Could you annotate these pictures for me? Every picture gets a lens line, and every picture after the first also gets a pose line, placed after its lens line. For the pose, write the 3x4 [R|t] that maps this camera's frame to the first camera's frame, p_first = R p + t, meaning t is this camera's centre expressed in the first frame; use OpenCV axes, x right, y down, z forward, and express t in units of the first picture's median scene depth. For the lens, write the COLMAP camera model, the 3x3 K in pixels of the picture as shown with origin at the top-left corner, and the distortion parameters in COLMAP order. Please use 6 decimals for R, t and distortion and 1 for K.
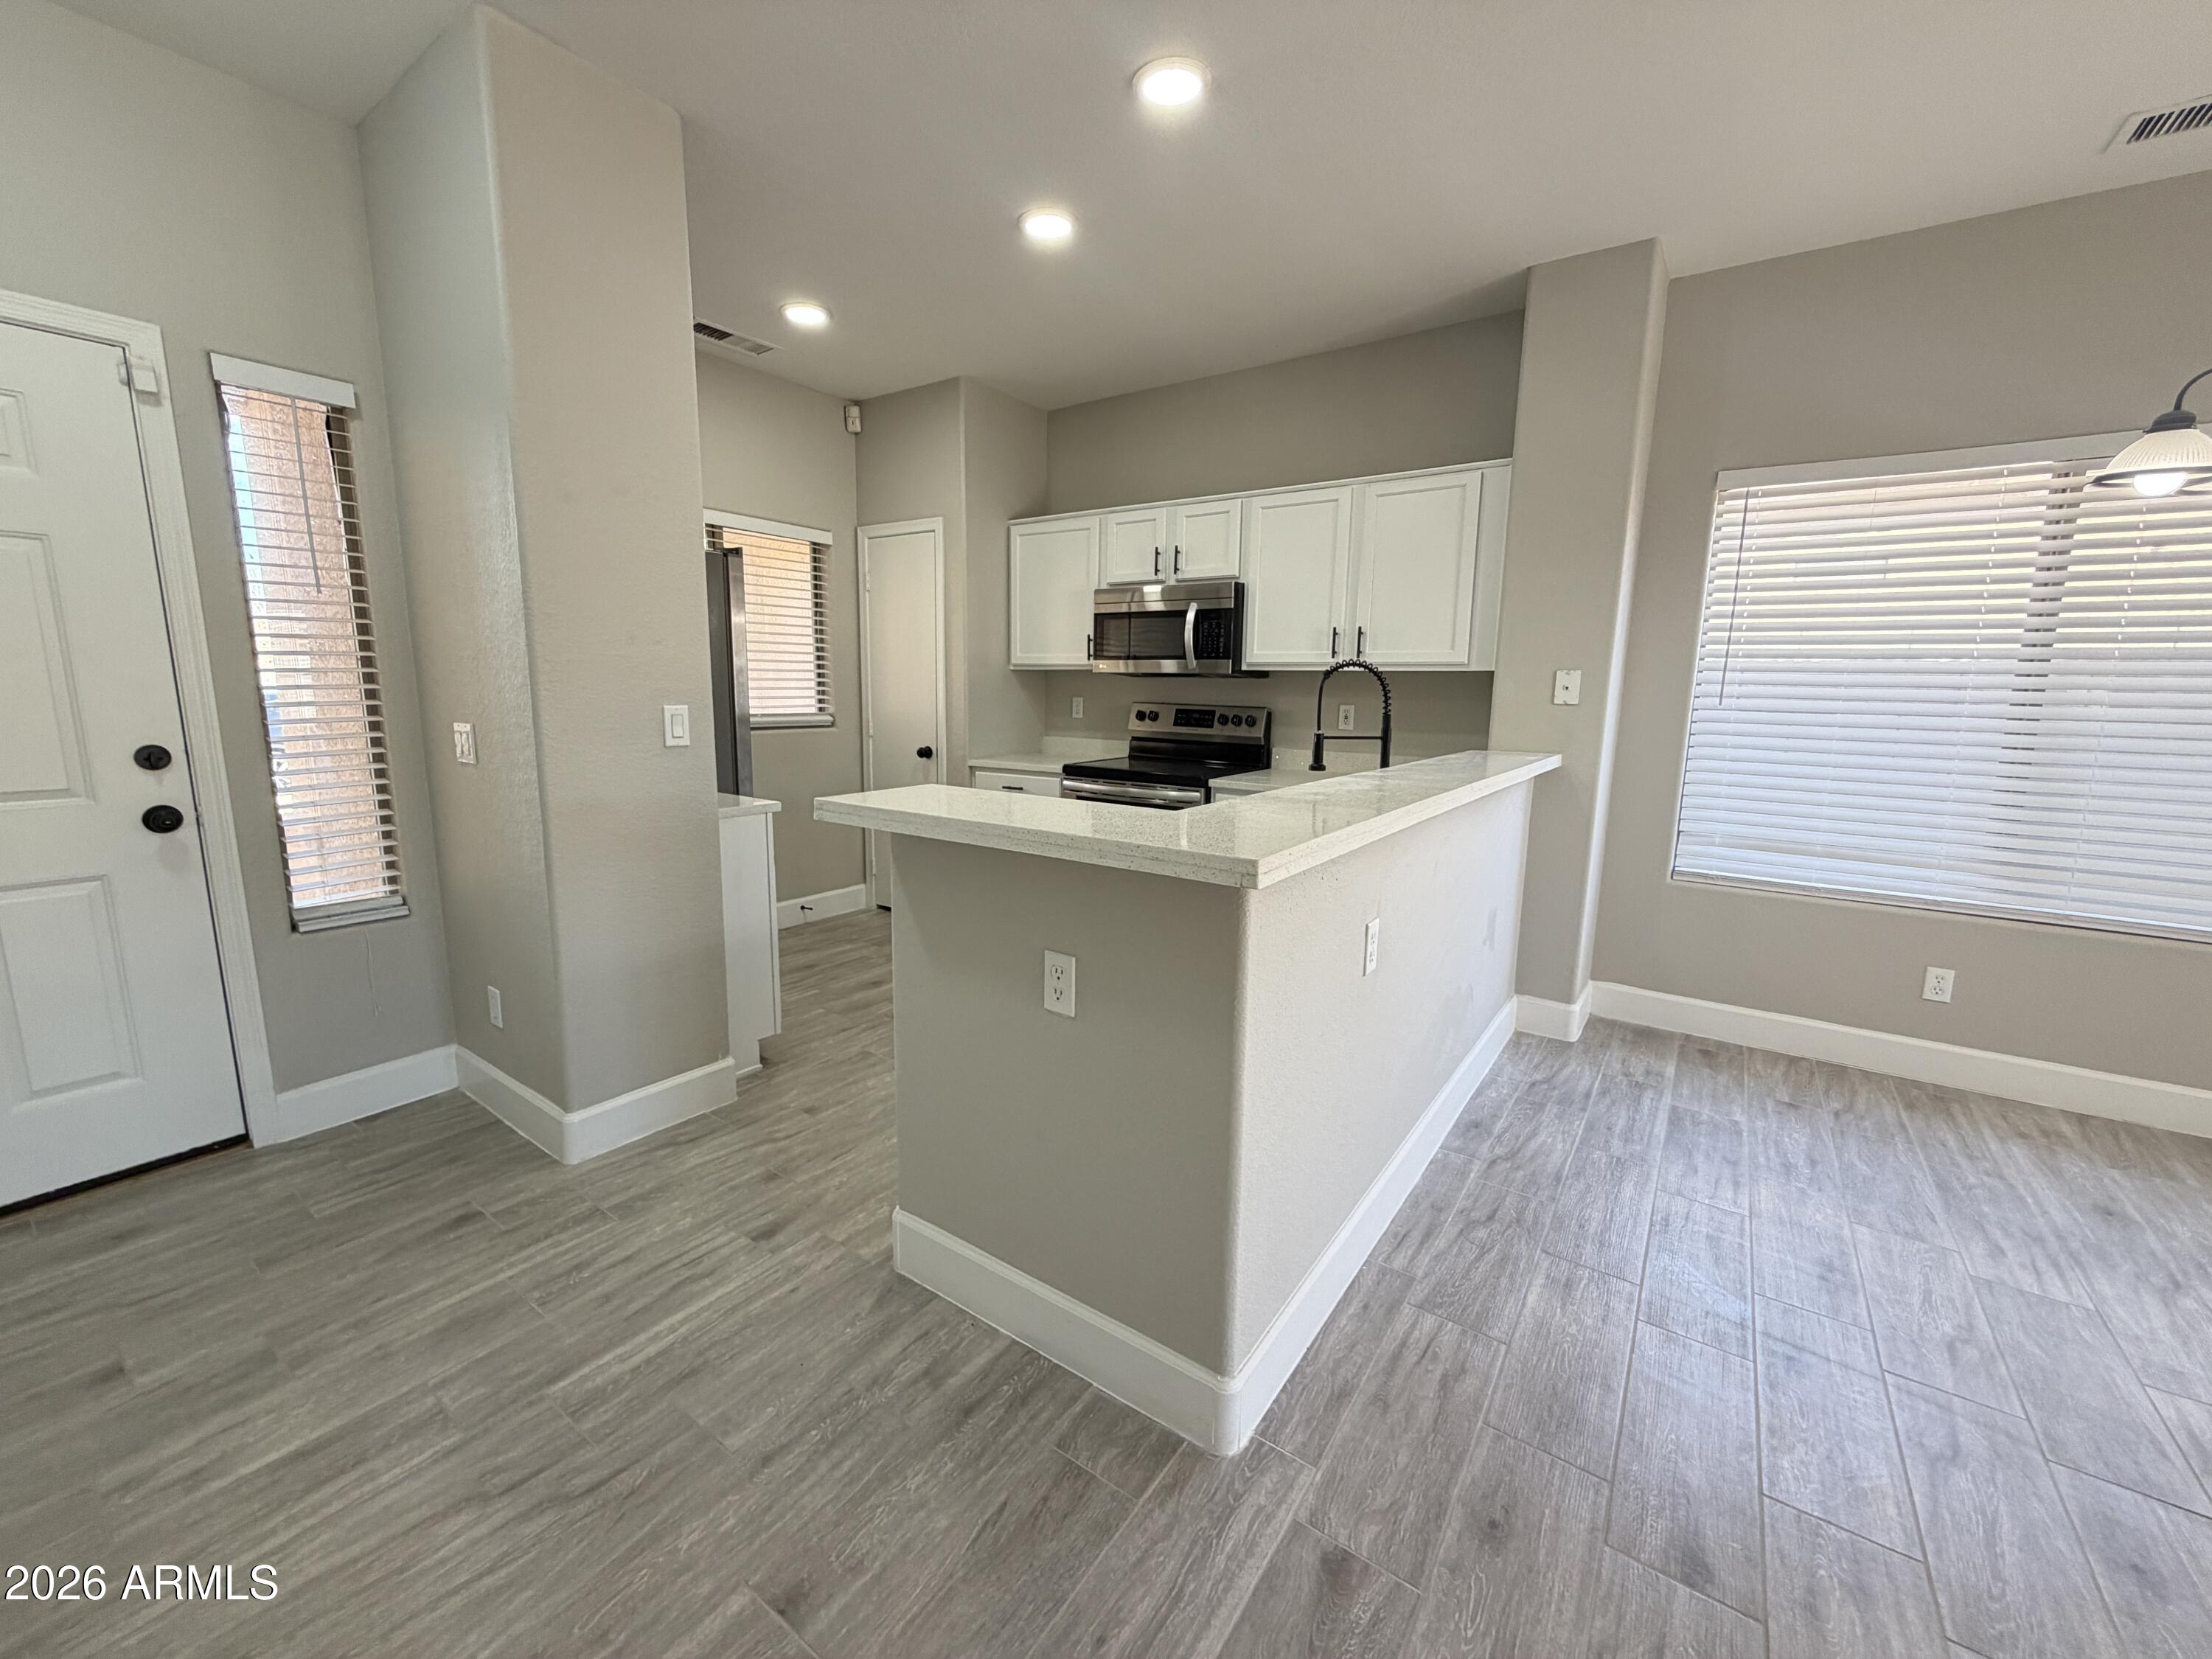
lens RADIAL K [[886.9, 0, 1097.6], [0, 886.9, 832.6], [0, 0, 1]] dist [0.001438, -0.000039]
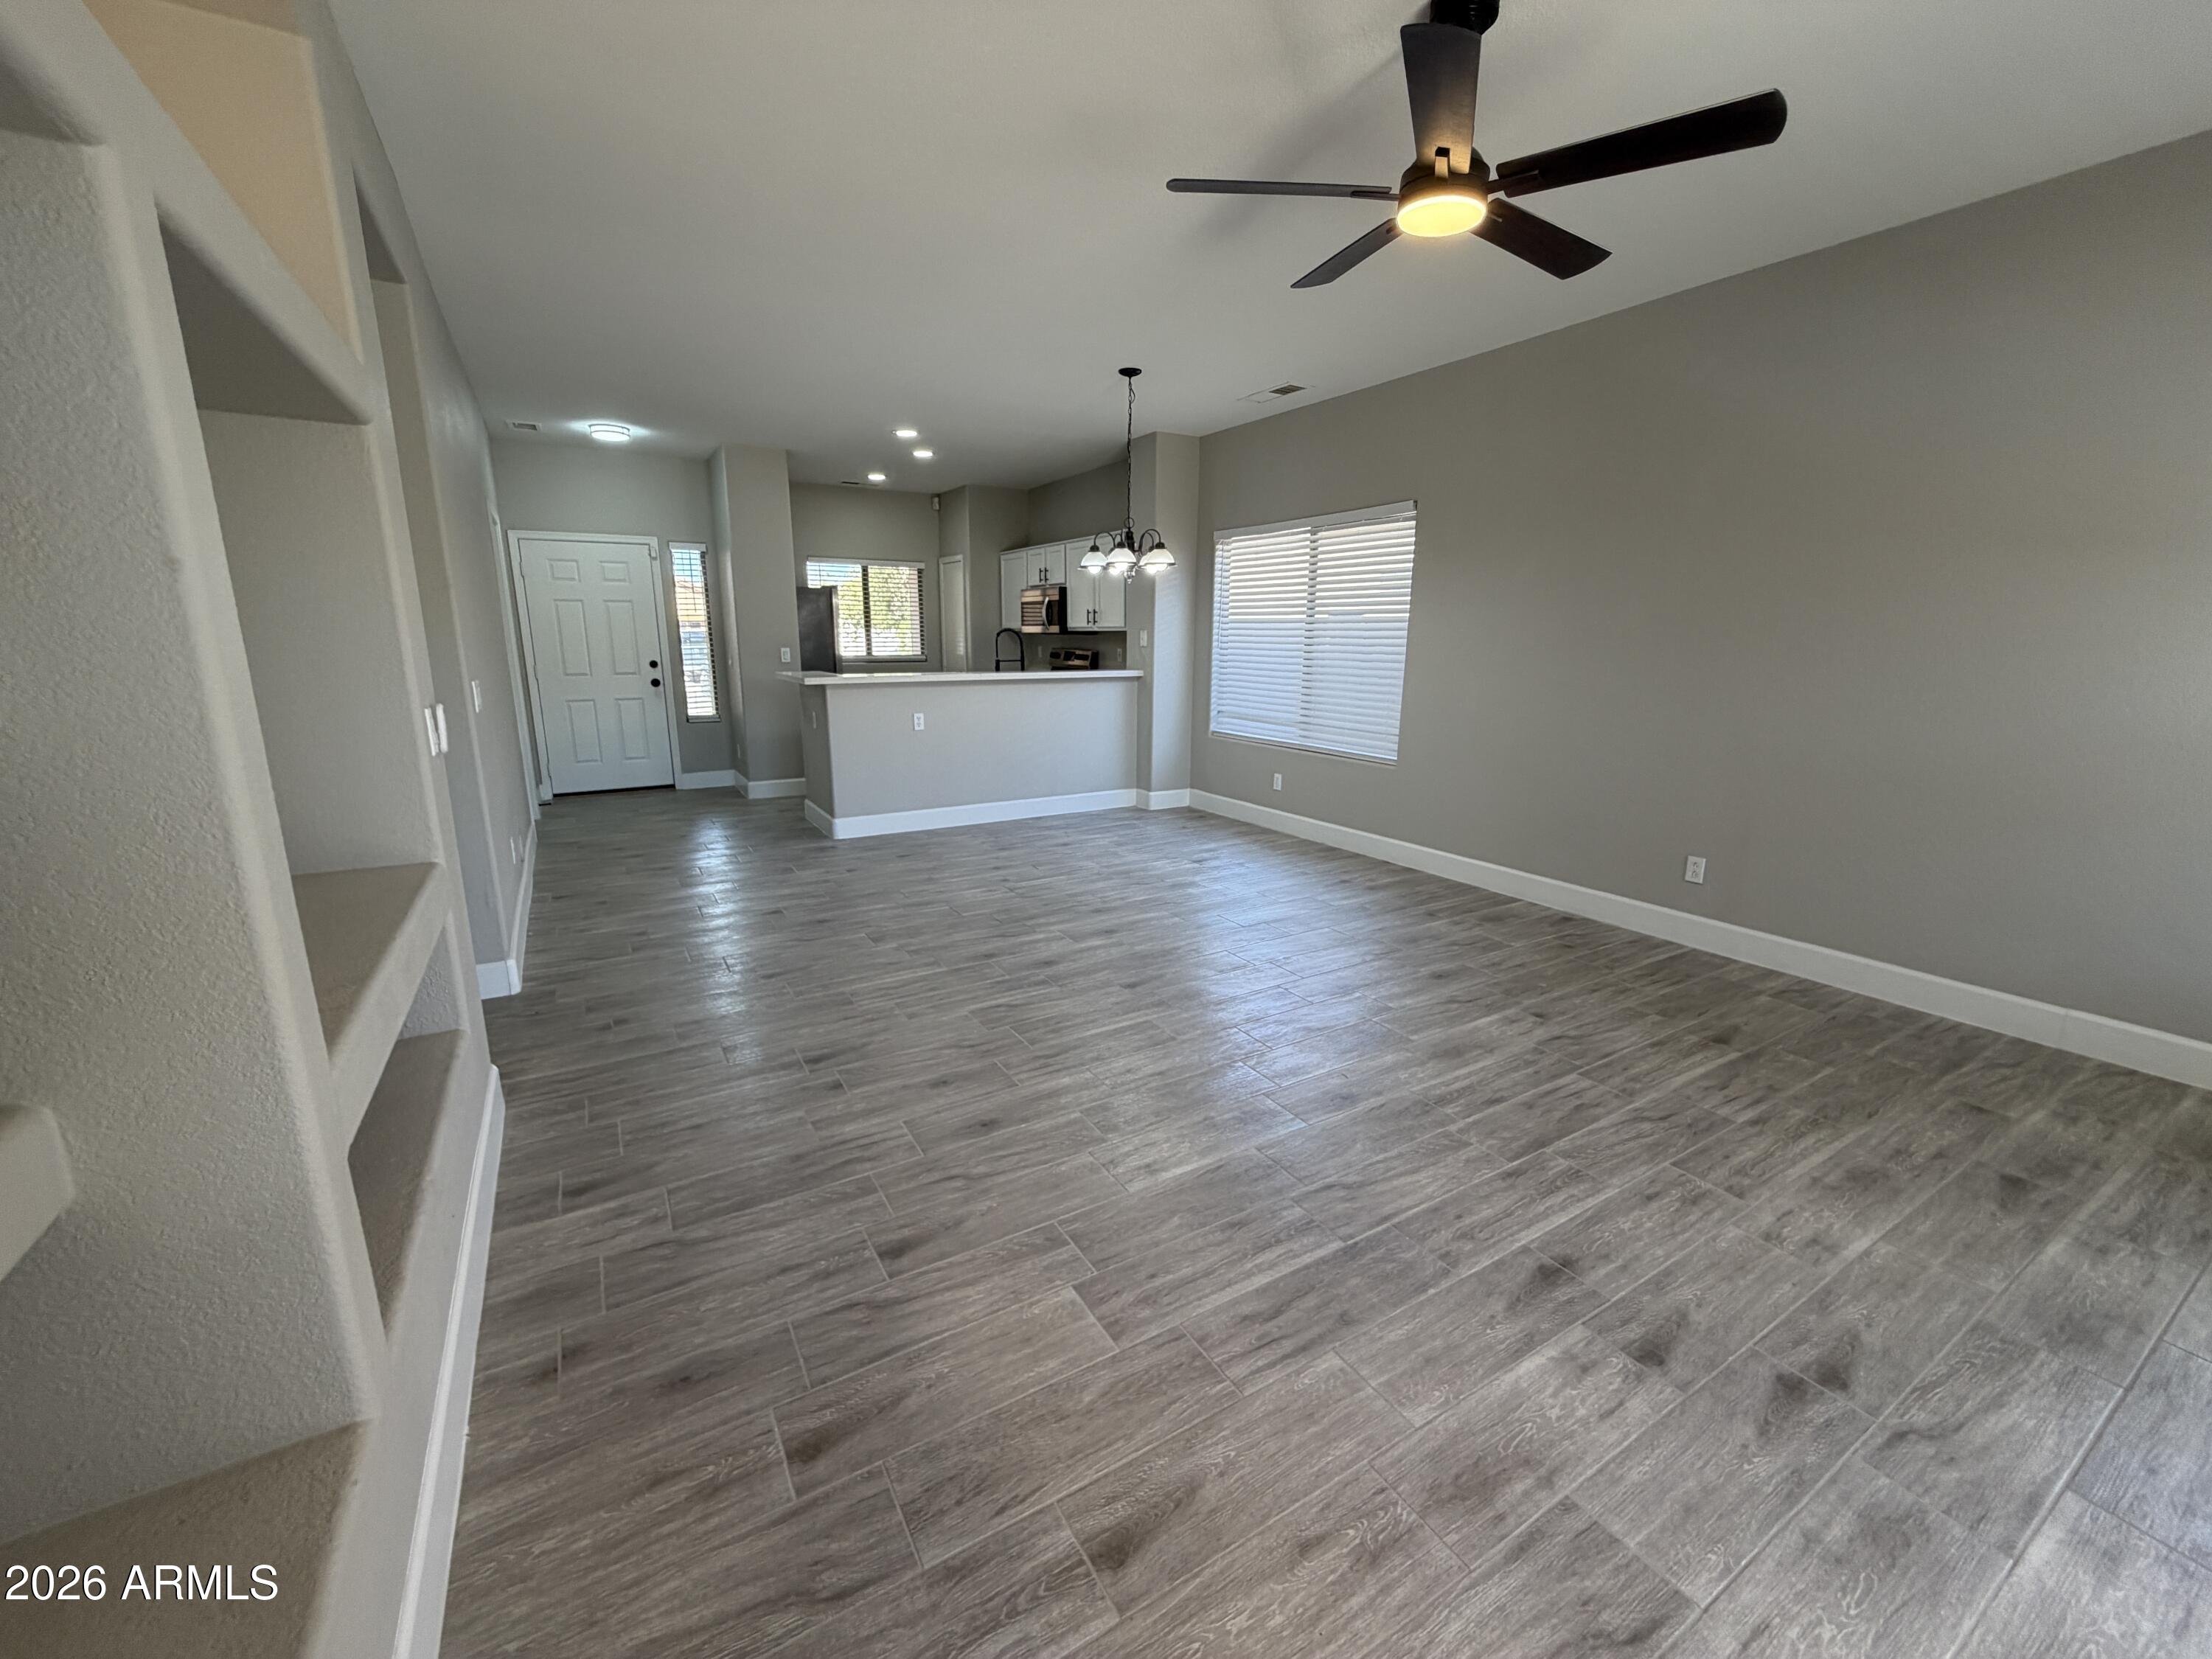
lens RADIAL K [[886.9, 0, 1097.6], [0, 886.9, 832.6], [0, 0, 1]] dist [0.001438, -0.000039]
pose [[0.912789, 0.077572, -0.400998, 1.251525], [-0.057232, 0.996404, 0.062474, 0.164080], [0.404402, -0.034075, 0.913946, -0.945998]]
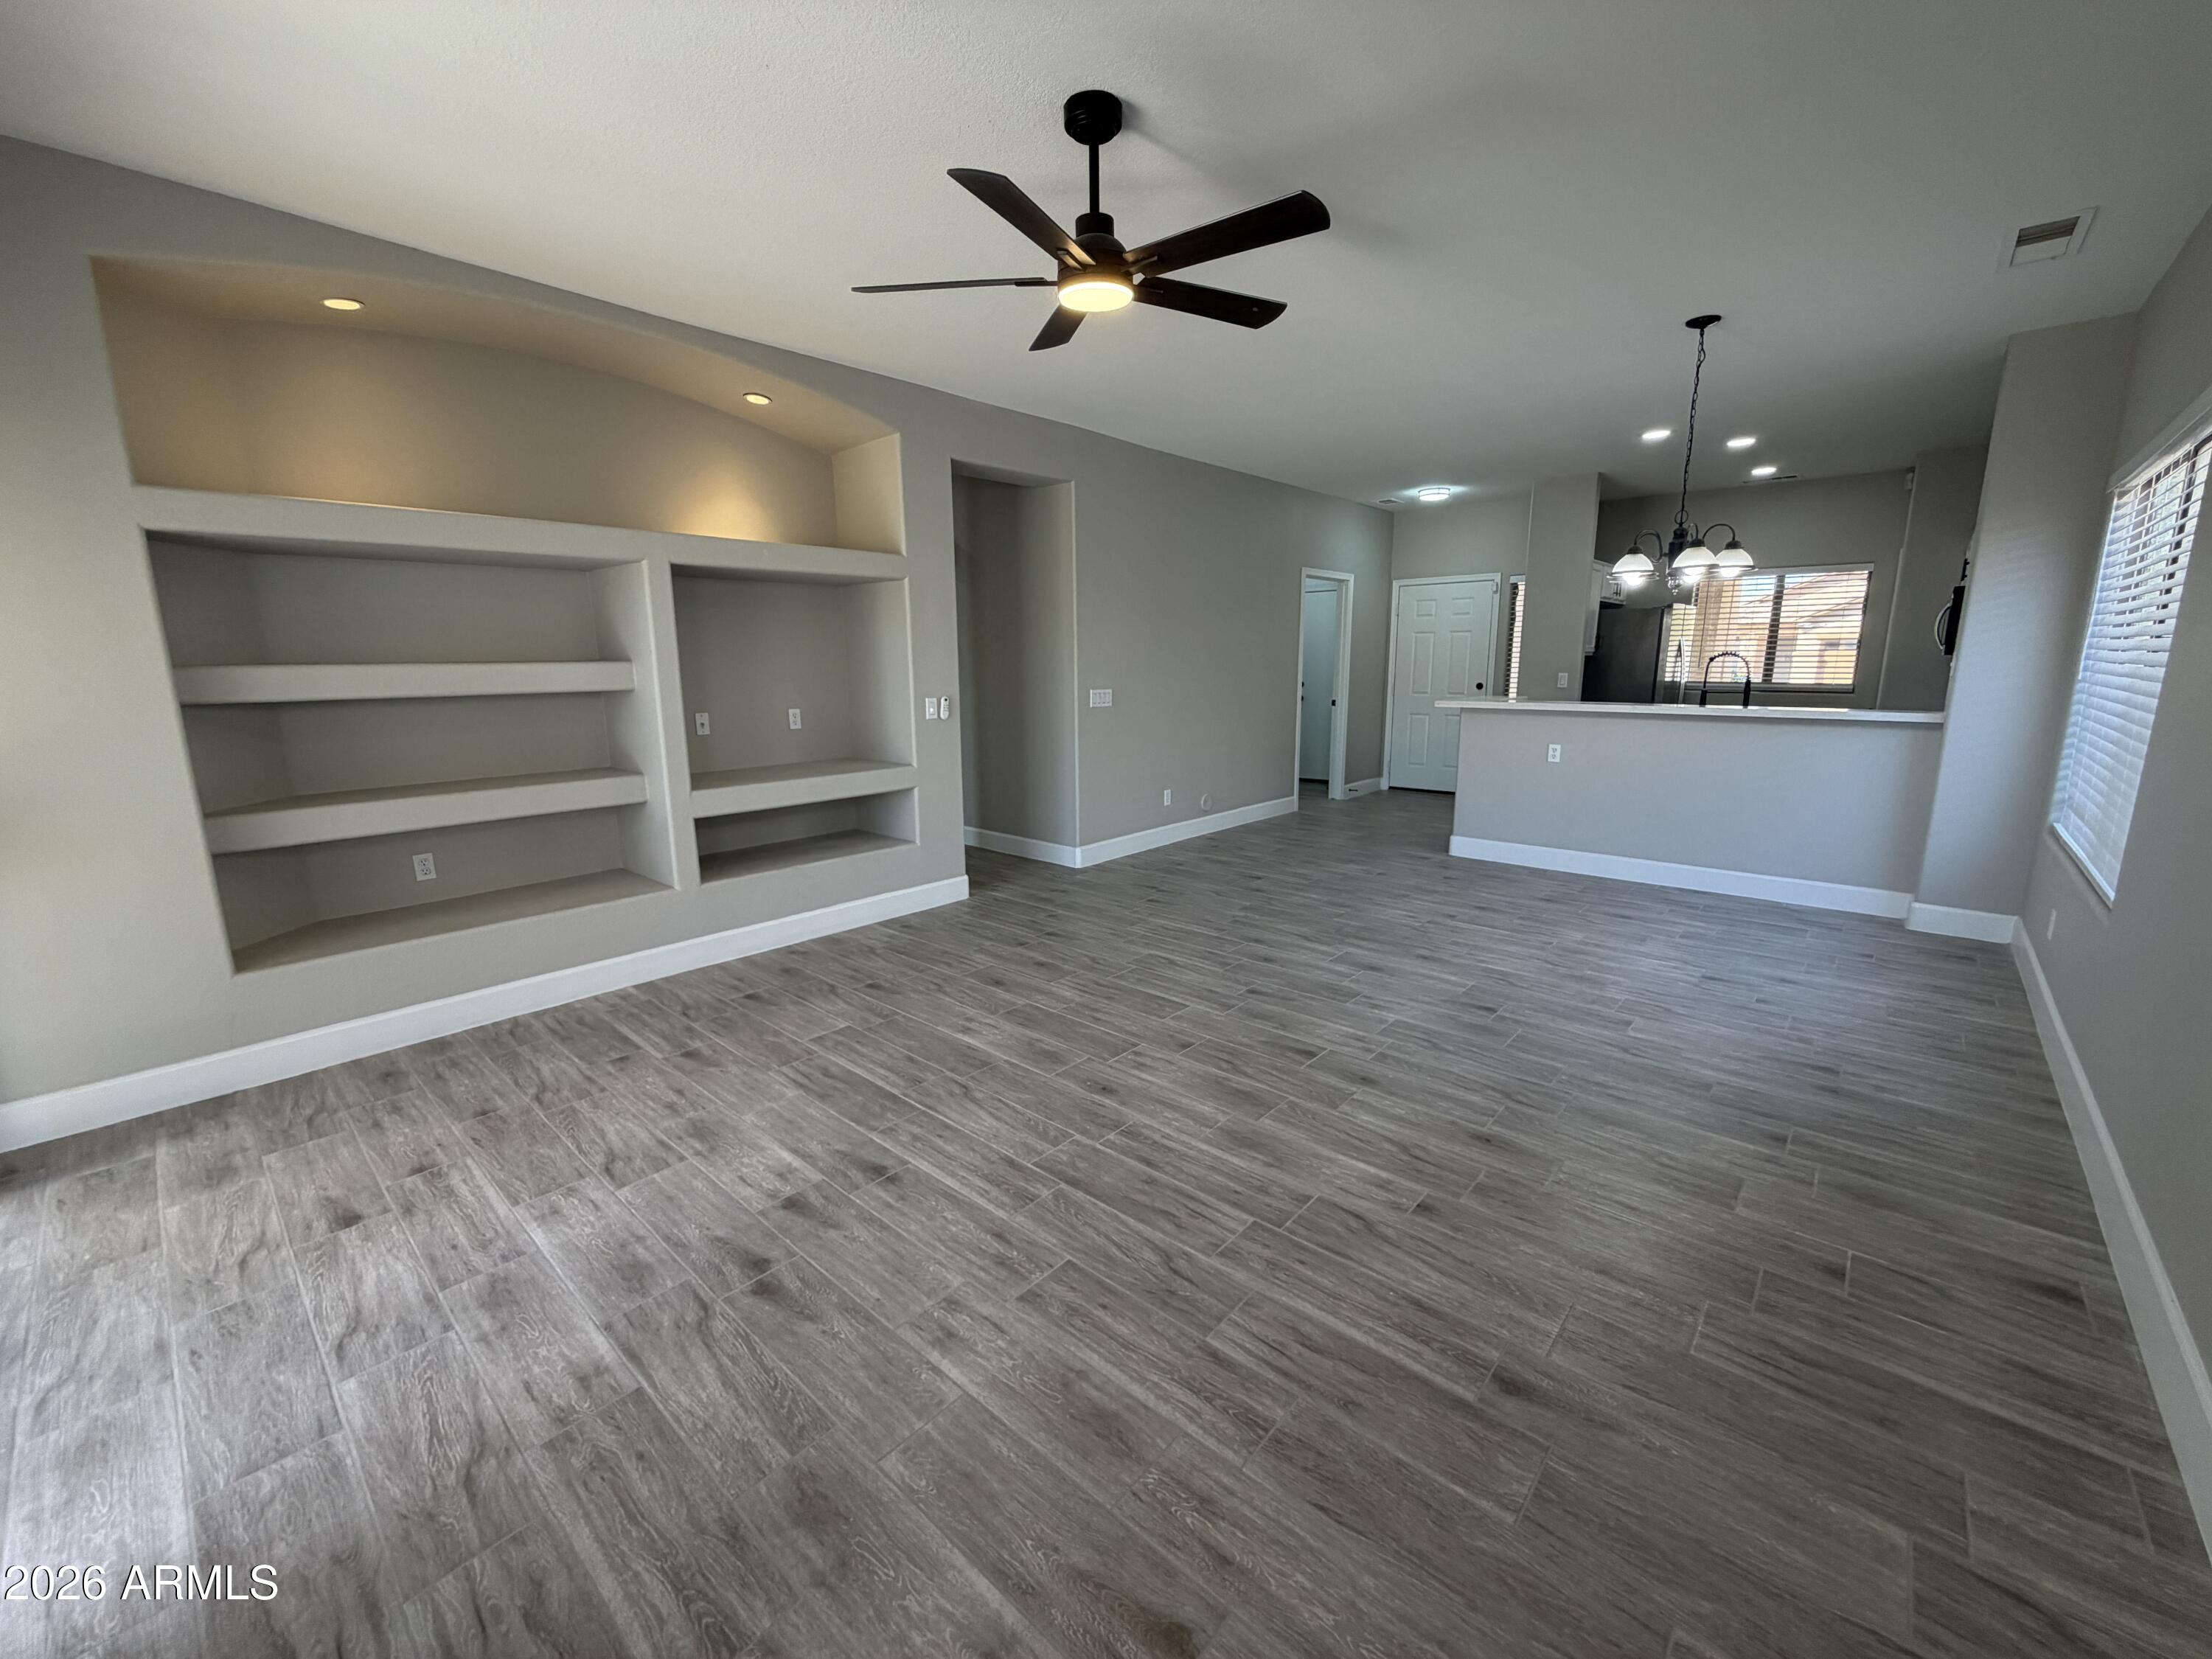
lens RADIAL K [[886.9, 0, 1097.6], [0, 886.9, 832.6], [0, 0, 1]] dist [0.001438, -0.000039]
pose [[-0.125414, 0.177402, -0.976115, 1.957557], [-0.159903, 0.967405, 0.196364, 0.026810], [0.979134, 0.180710, -0.092959, -0.106408]]
